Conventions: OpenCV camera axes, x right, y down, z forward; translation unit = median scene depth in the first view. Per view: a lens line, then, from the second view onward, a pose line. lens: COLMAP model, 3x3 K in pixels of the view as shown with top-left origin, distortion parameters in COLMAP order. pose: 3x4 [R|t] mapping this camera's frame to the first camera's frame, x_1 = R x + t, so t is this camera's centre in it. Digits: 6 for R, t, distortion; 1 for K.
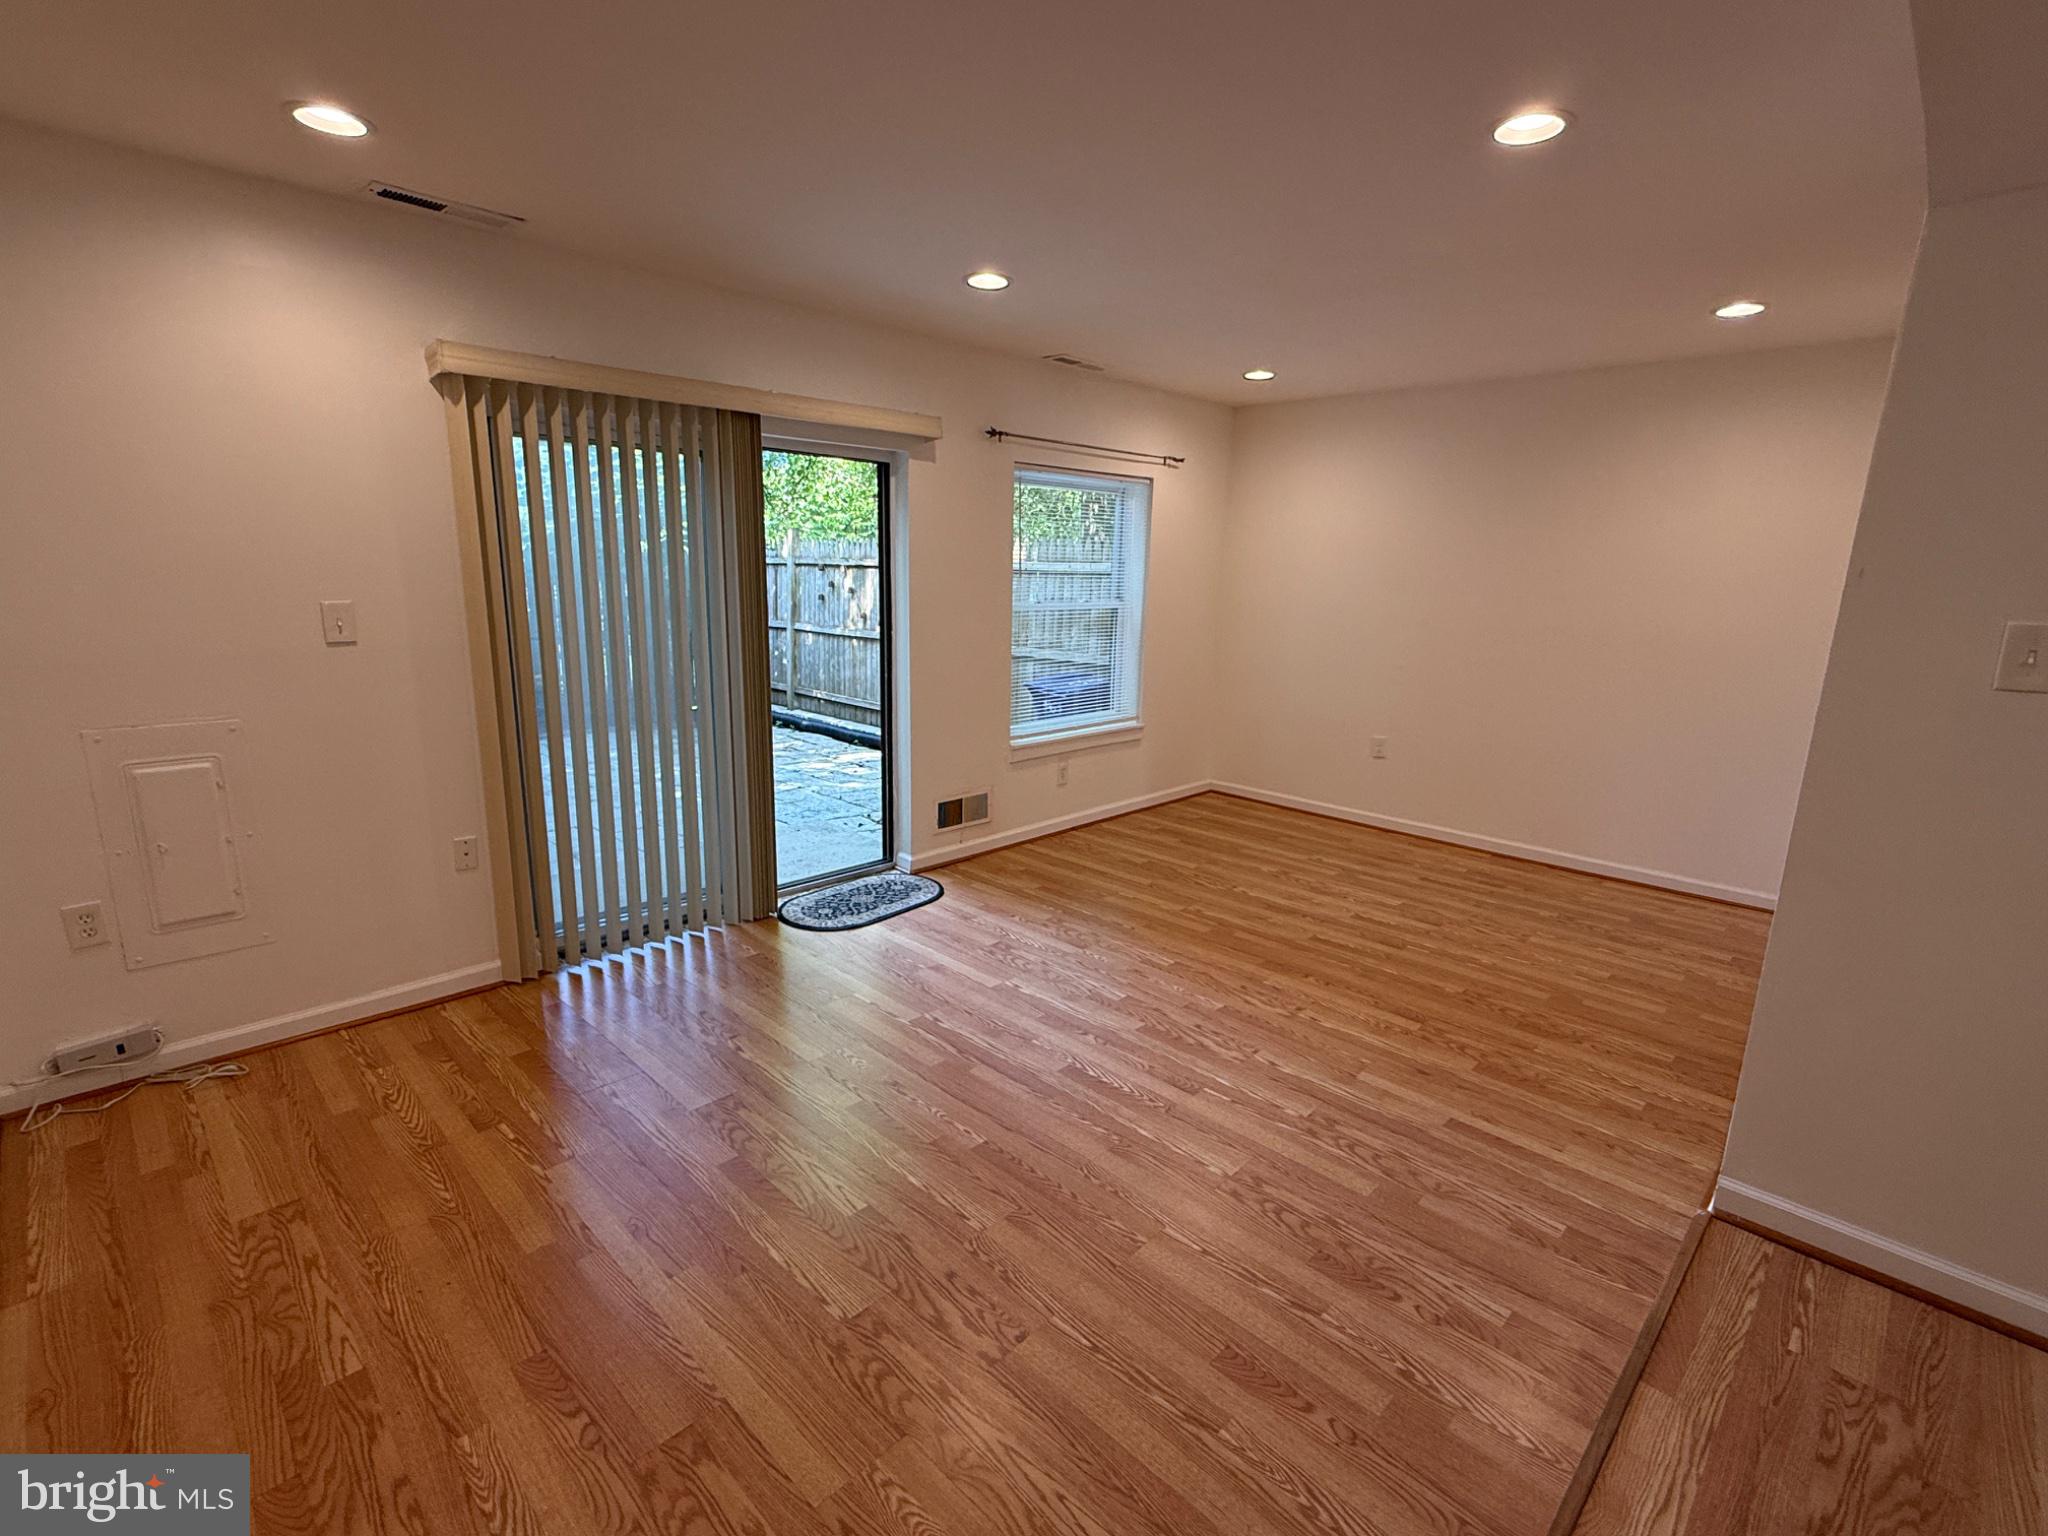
lens RADIAL K [[948.3, 0, 1024.3], [0, 948.3, 765.5], [0, 0, 1]] dist [-0.000171, 0.000433]
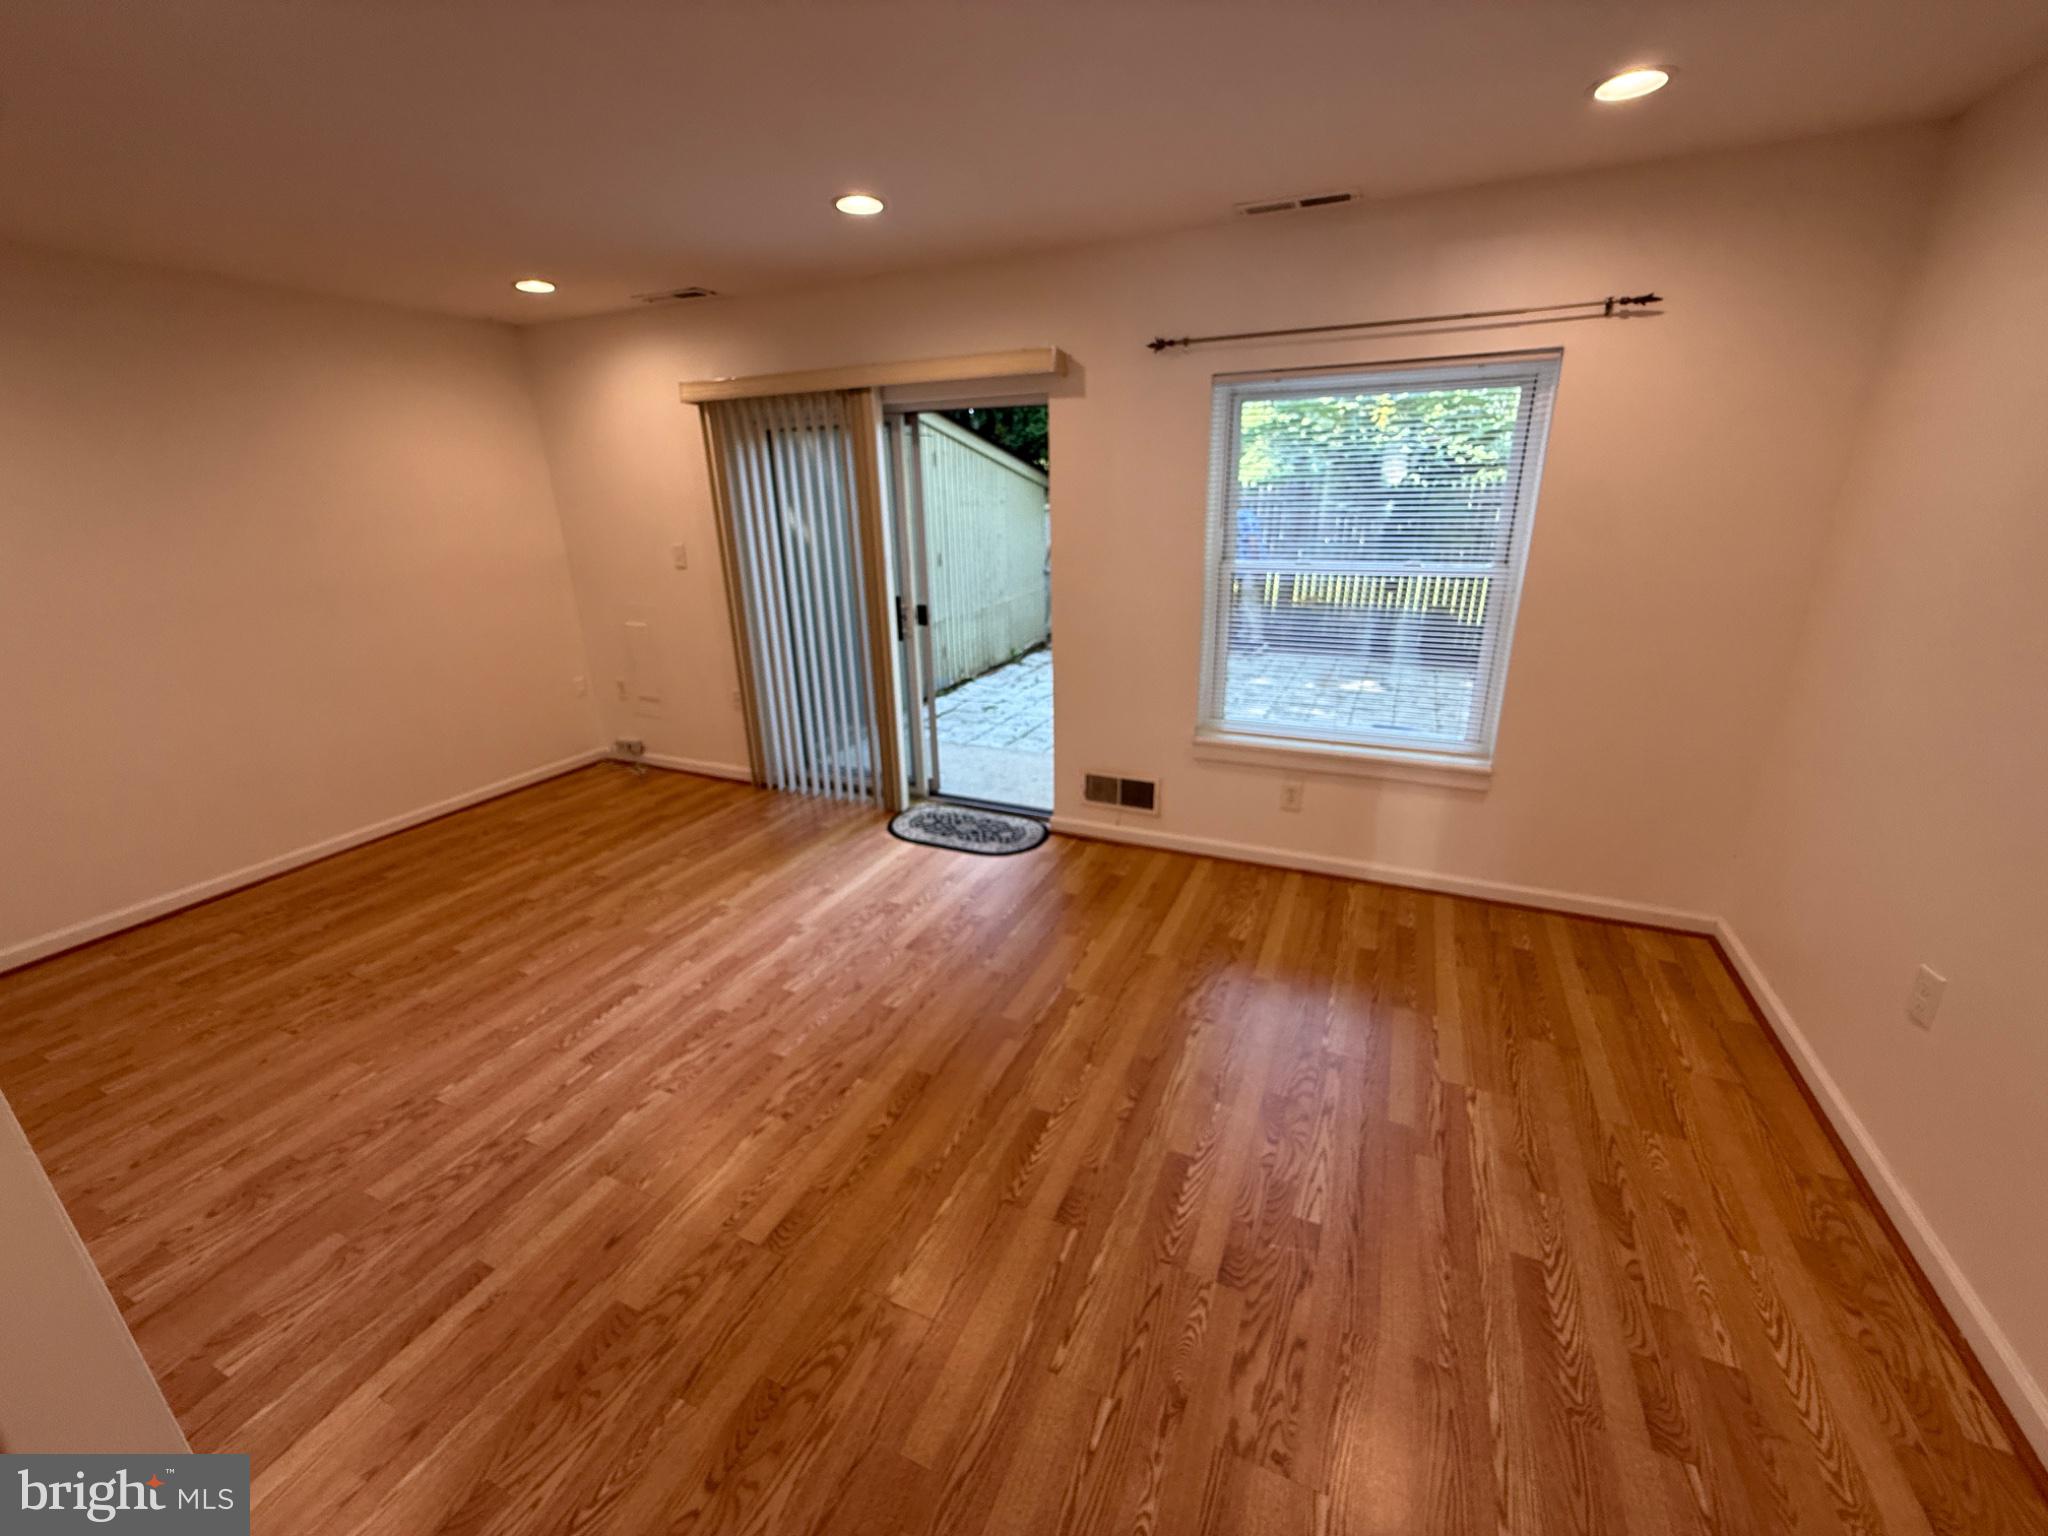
lens RADIAL K [[815.8, 0, 1023.1], [0, 815.8, 771.8], [0, 0, 1]] dist [-0.001991, 0.000391]
pose [[0.342835, 0.286569, -0.894618, 0.798927], [-0.166946, 0.955761, 0.242178, -0.193547], [0.924442, 0.066326, 0.375510, 0.824023]]
